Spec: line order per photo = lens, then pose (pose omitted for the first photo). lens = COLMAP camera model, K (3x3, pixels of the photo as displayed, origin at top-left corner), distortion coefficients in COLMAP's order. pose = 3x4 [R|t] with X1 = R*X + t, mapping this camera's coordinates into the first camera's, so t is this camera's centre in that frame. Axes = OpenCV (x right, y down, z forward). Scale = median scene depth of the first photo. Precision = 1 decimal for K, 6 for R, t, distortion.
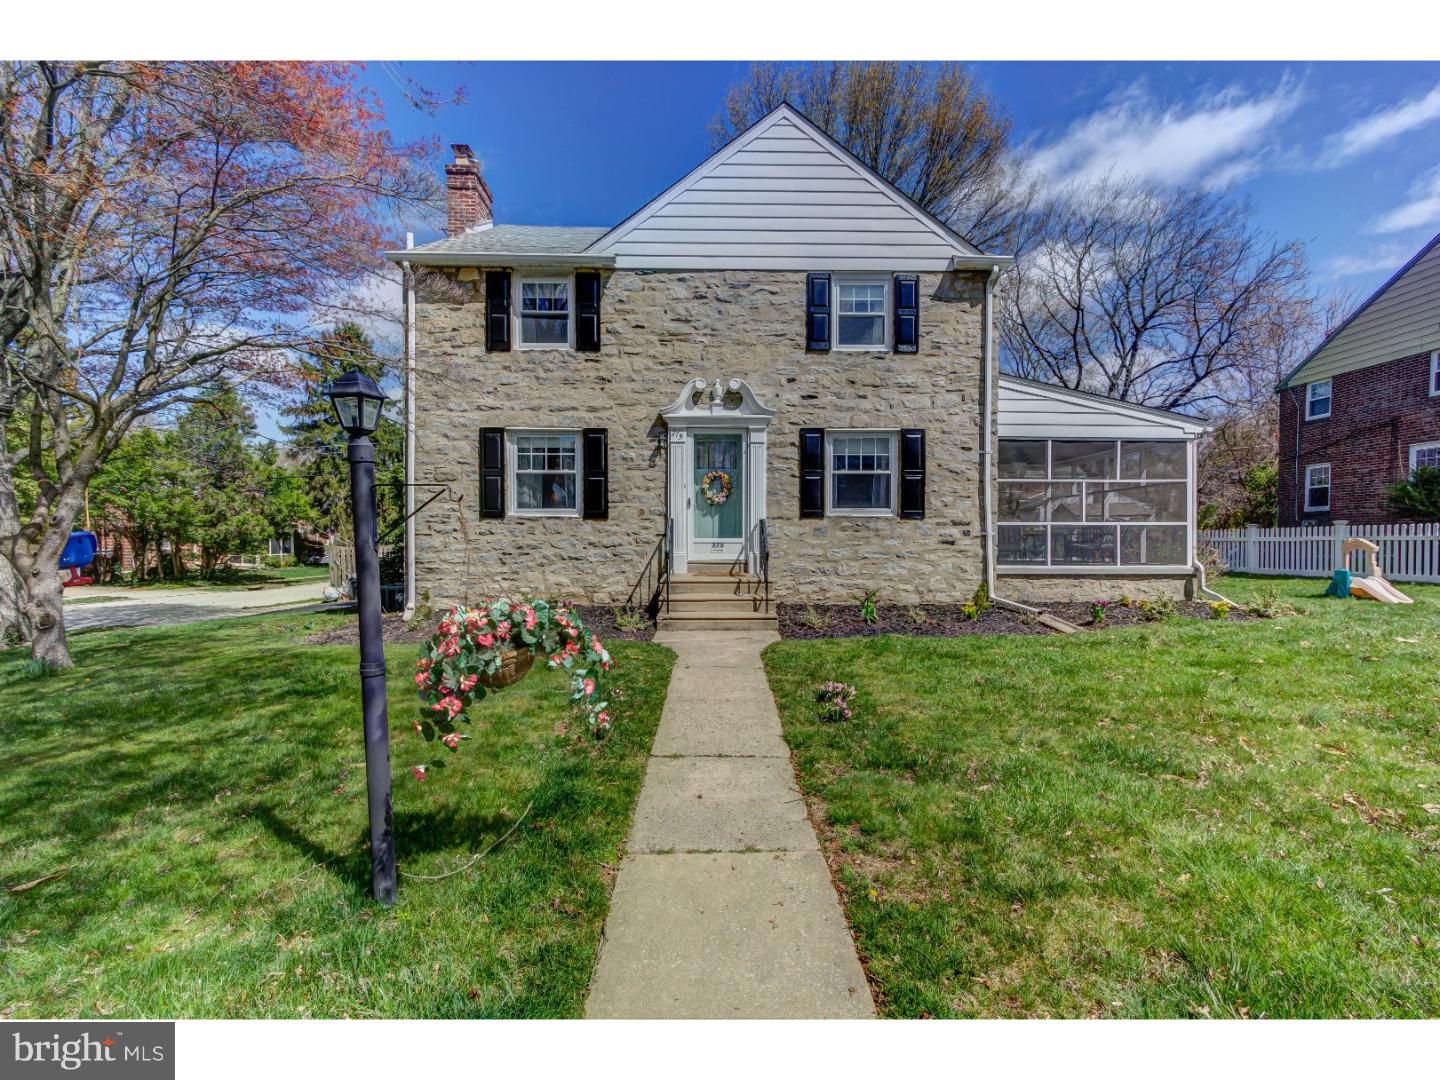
lens RADIAL K [[657.5, 0, 723.7], [0, 657.5, 544.8], [0, 0, 1]] dist [-0.003932, 0.005343]
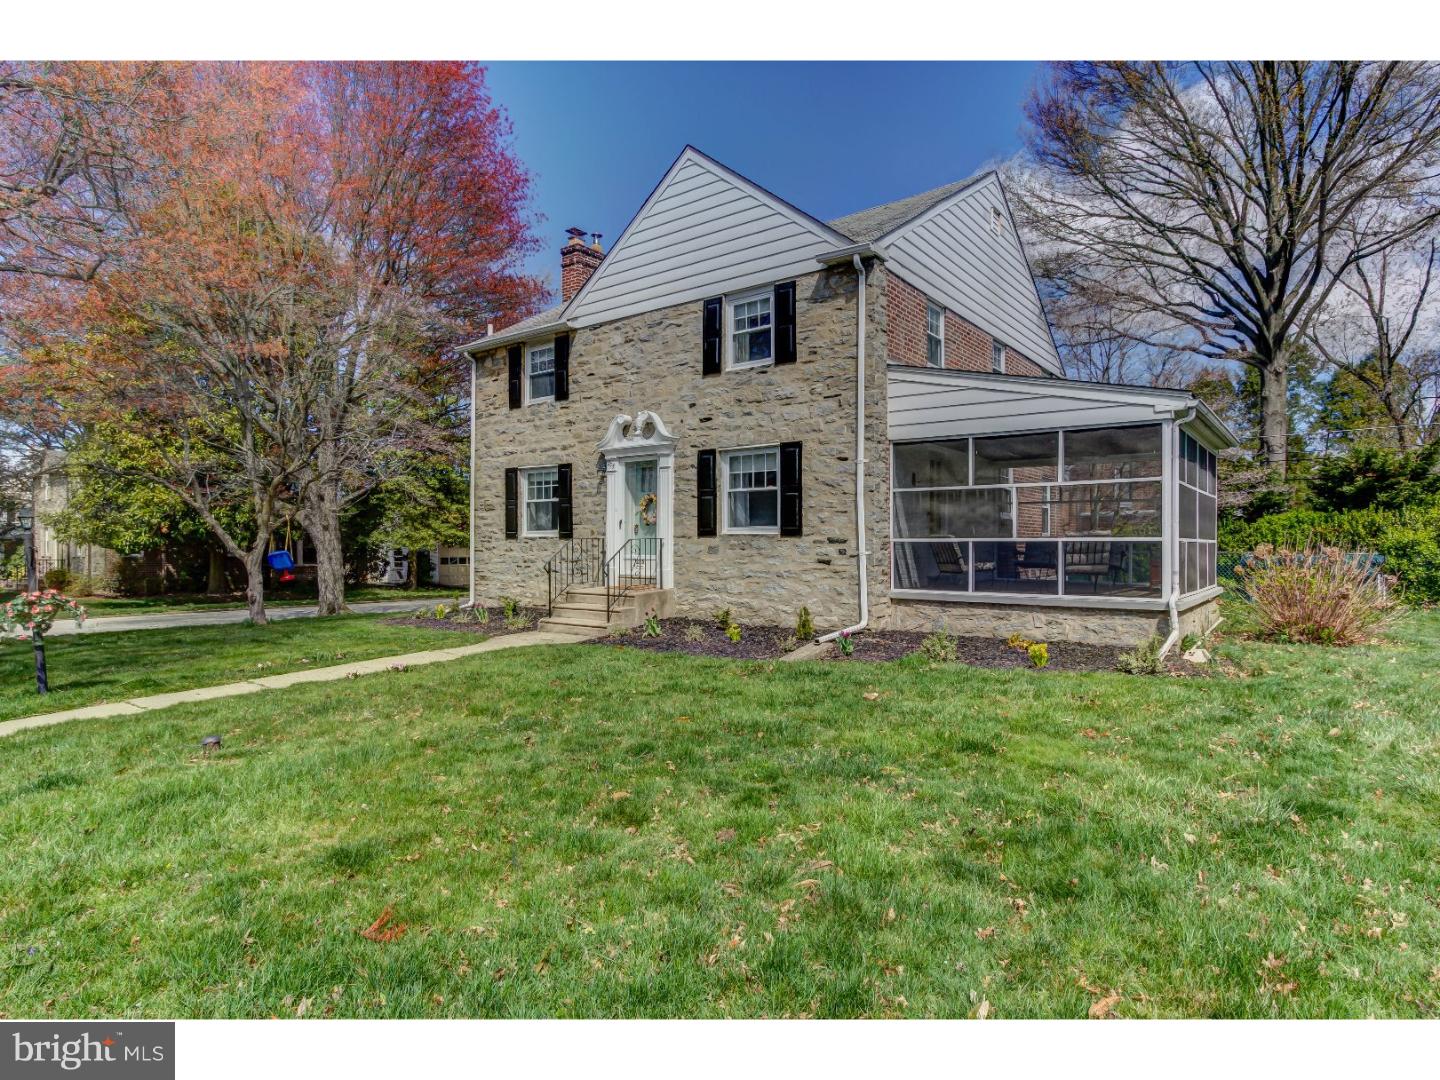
lens RADIAL K [[785.5, 0, 714.7], [0, 785.5, 541.3], [0, 0, 1]] dist [-0.014728, -0.000157]
pose [[0.782690, -0.002789, -0.622405, 0.910545], [-0.004481, 0.999939, -0.010116, -0.020653], [0.622395, 0.010707, 0.782630, 0.043503]]
